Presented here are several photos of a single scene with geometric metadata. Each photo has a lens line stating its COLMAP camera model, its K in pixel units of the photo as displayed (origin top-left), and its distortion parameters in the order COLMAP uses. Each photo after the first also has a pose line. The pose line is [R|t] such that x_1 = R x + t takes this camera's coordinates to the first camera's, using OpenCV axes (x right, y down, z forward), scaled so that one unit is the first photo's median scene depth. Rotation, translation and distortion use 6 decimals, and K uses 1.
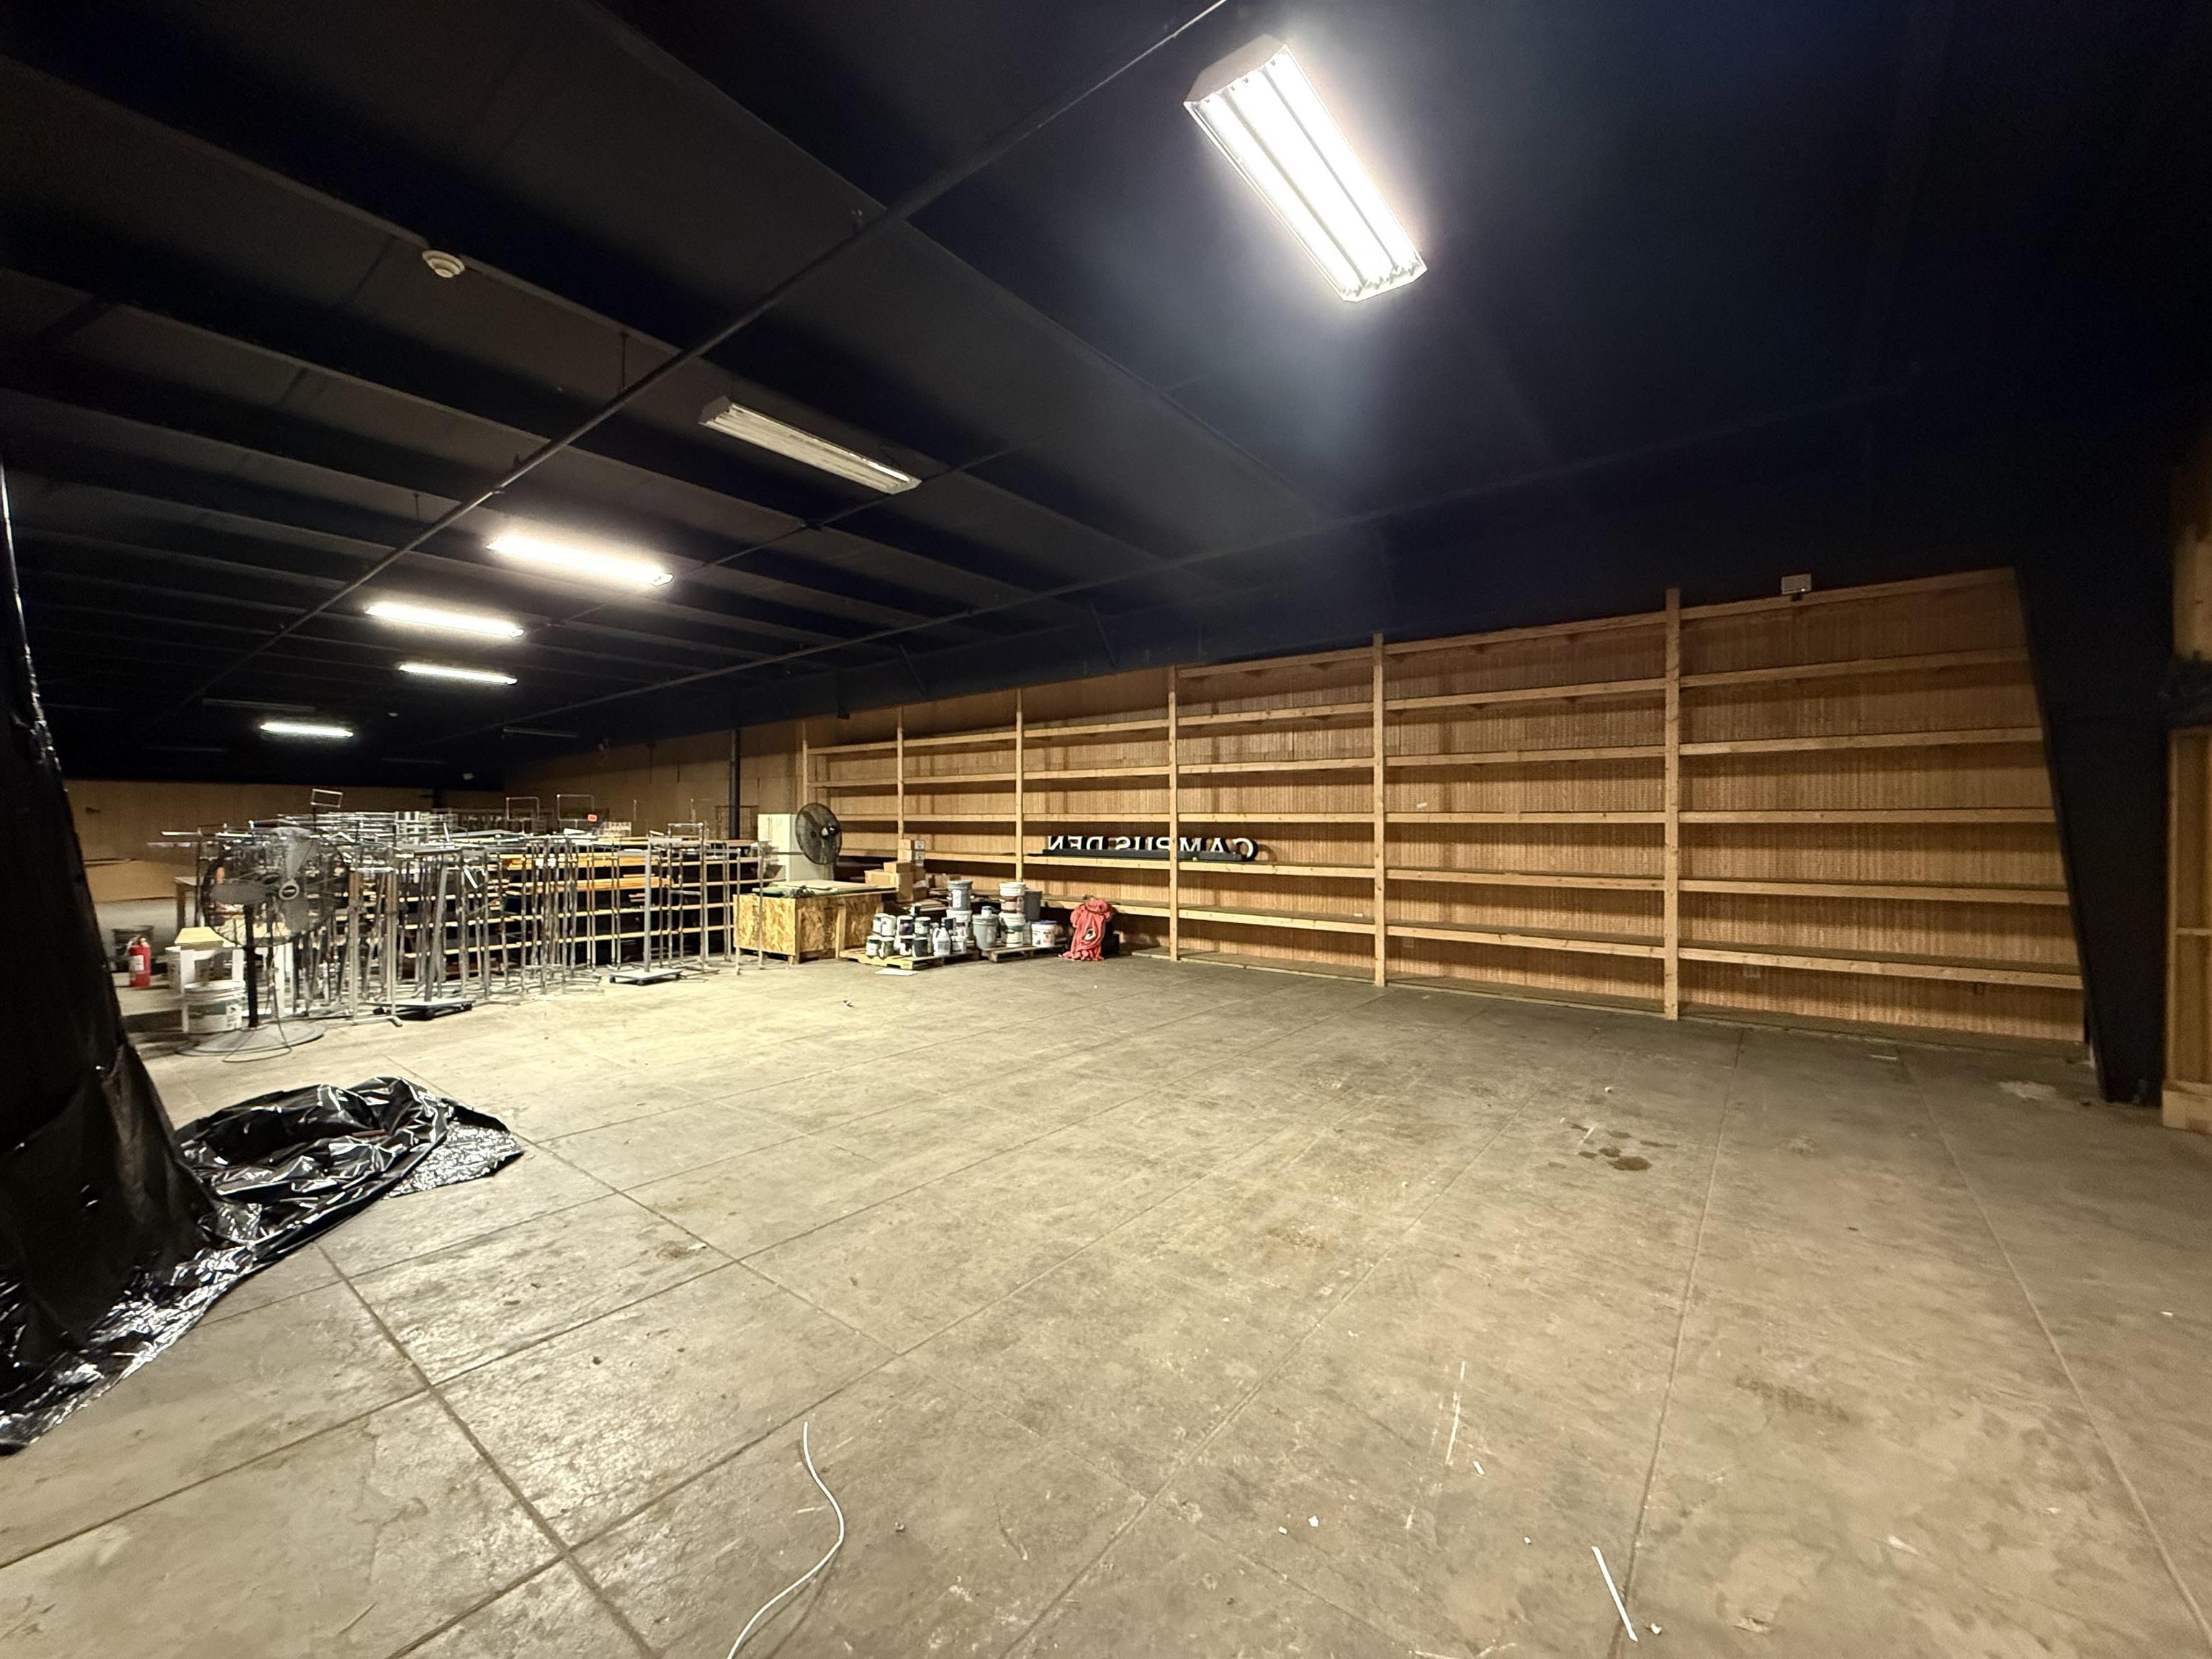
lens RADIAL K [[880.9, 0, 1102.9], [0, 880.9, 830.5], [0, 0, 1]] dist [0.000132, -0.000079]
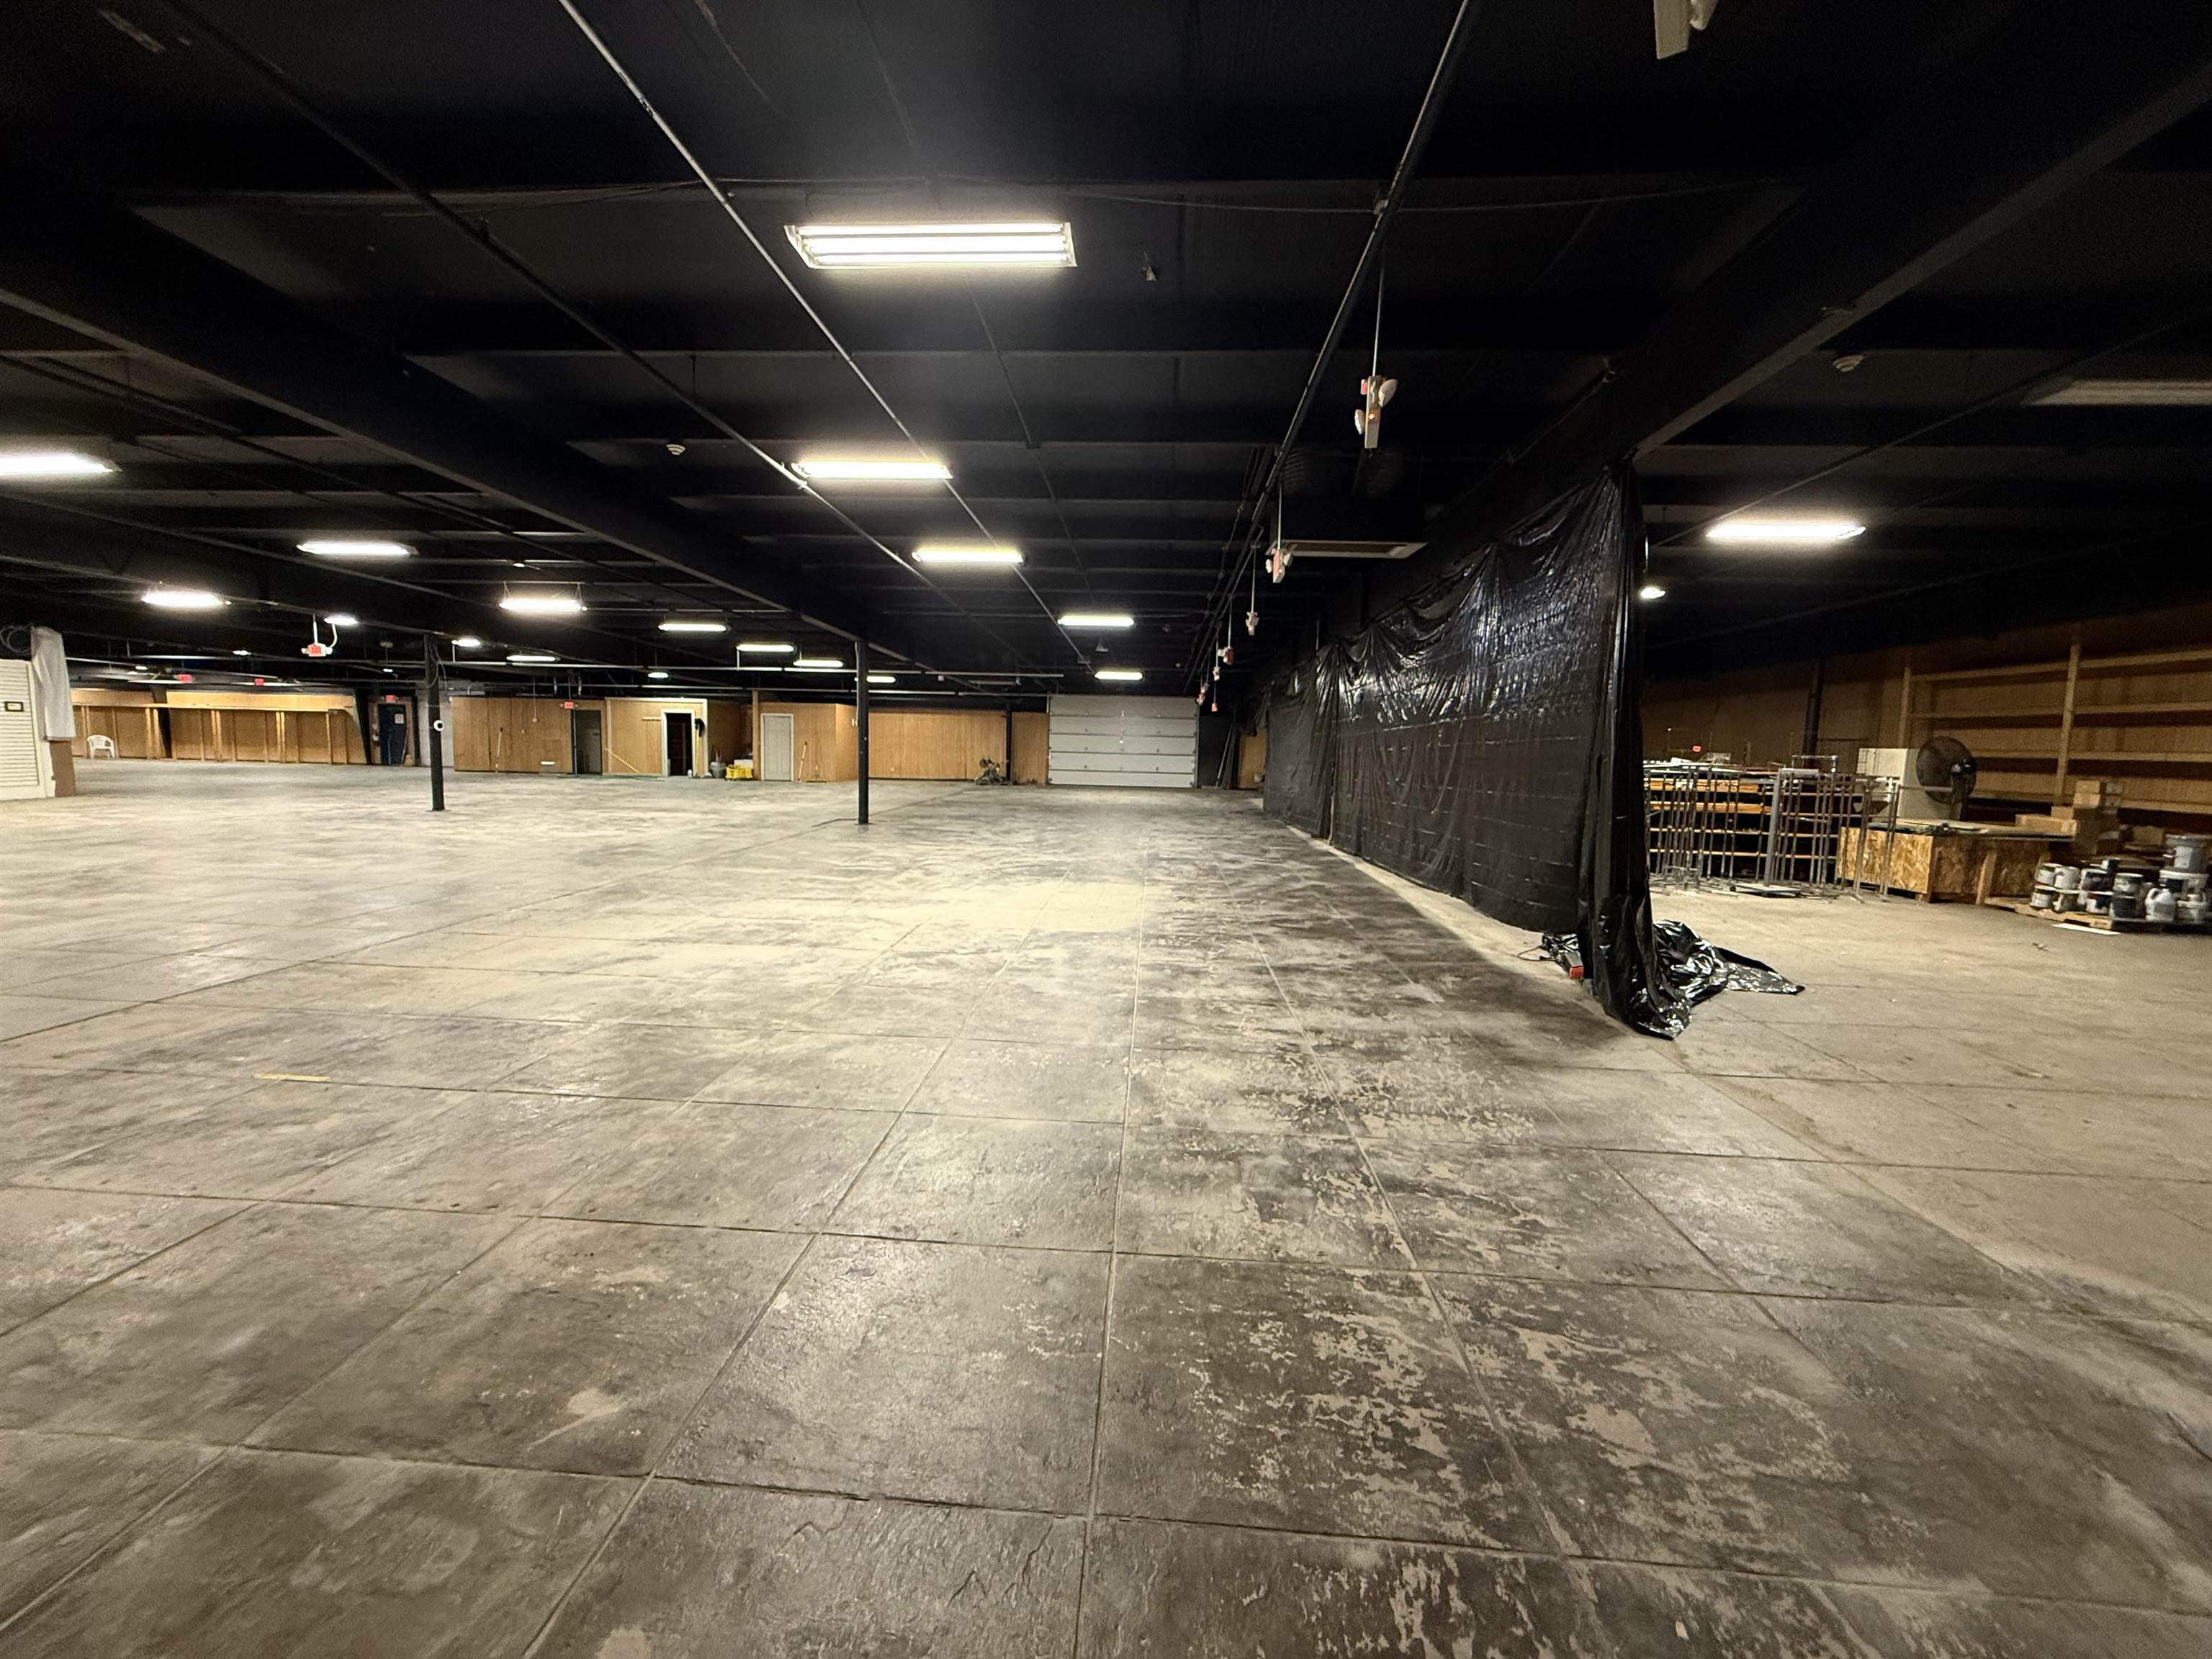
lens RADIAL K [[880.9, 0, 1100.2], [0, 880.9, 835.9], [0, 0, 1]] dist [0.000132, -0.000079]
pose [[0.560589, 0.100109, -0.822021, -0.062777], [-0.028314, 0.994403, 0.101793, 0.003557], [0.827610, -0.033789, 0.560285, -0.295857]]
